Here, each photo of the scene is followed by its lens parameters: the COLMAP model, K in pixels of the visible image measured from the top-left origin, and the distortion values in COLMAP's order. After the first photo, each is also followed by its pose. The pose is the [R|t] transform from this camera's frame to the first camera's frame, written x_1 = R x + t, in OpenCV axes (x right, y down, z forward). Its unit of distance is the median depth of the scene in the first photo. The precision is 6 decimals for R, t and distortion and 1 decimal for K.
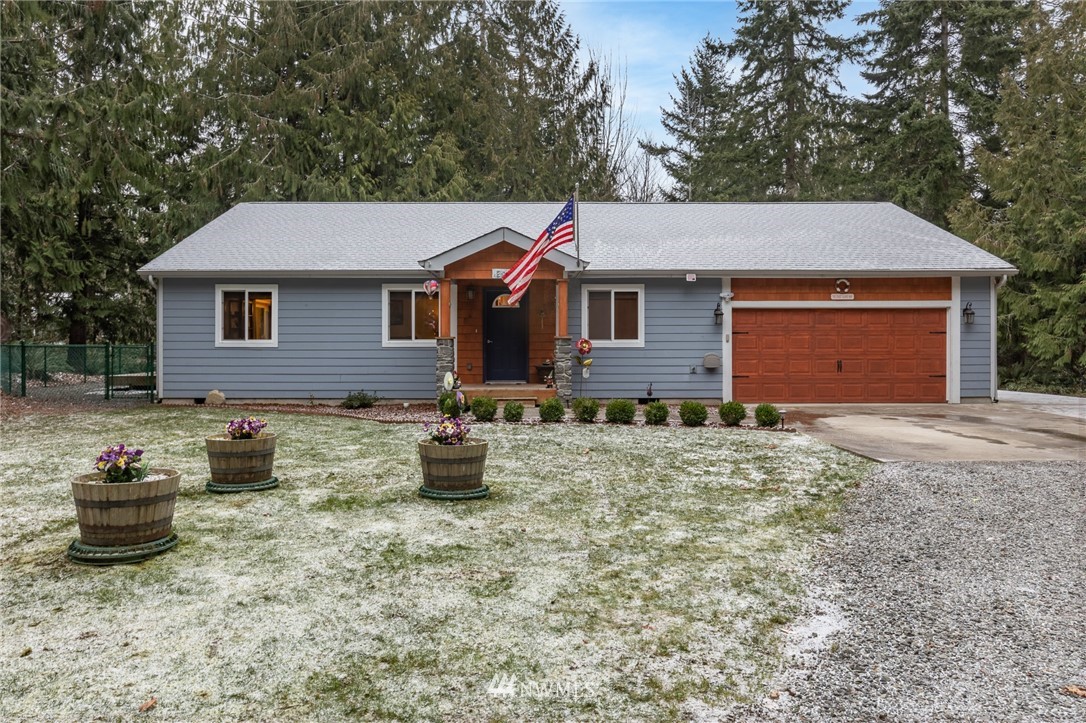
lens RADIAL K [[783.1, 0, 539.0], [0, 783.1, 334.1], [0, 0, 1]] dist [0.007901, -0.002472]
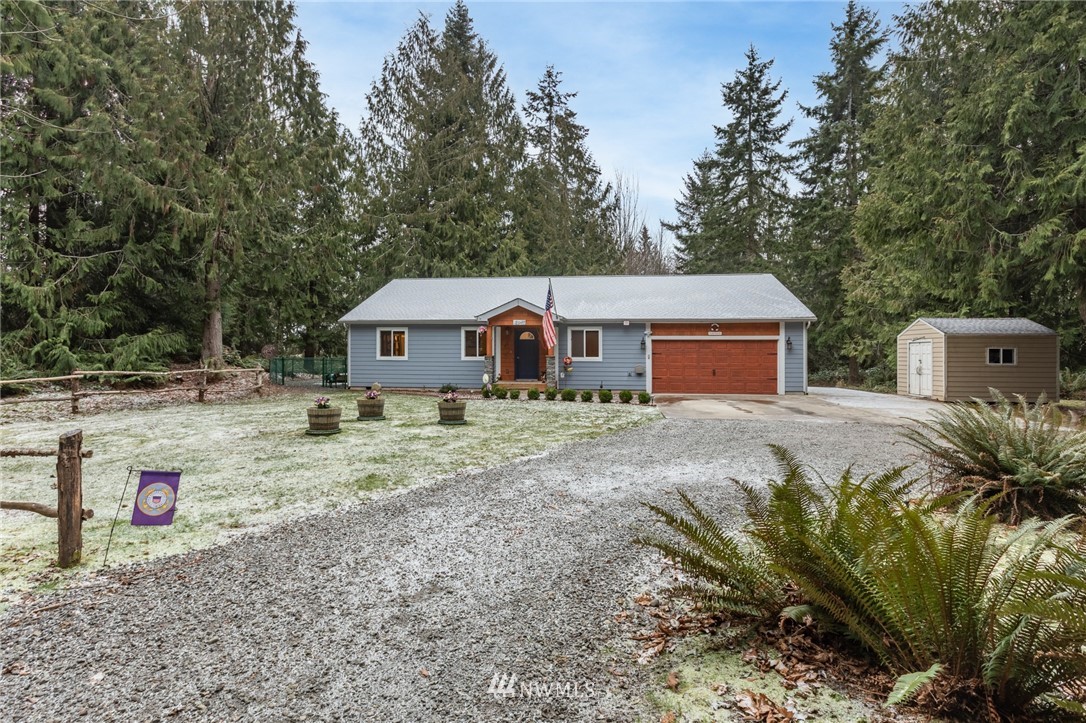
lens RADIAL K [[551.7, 0, 543.8], [0, 551.7, 352.0], [0, 0, 1]] dist [0.000761, 0.000092]
pose [[0.991566, 0.003334, -0.129563, 0.165130], [-0.002623, 0.999981, 0.005653, -0.011619], [0.129580, -0.005265, 0.991555, -0.278916]]
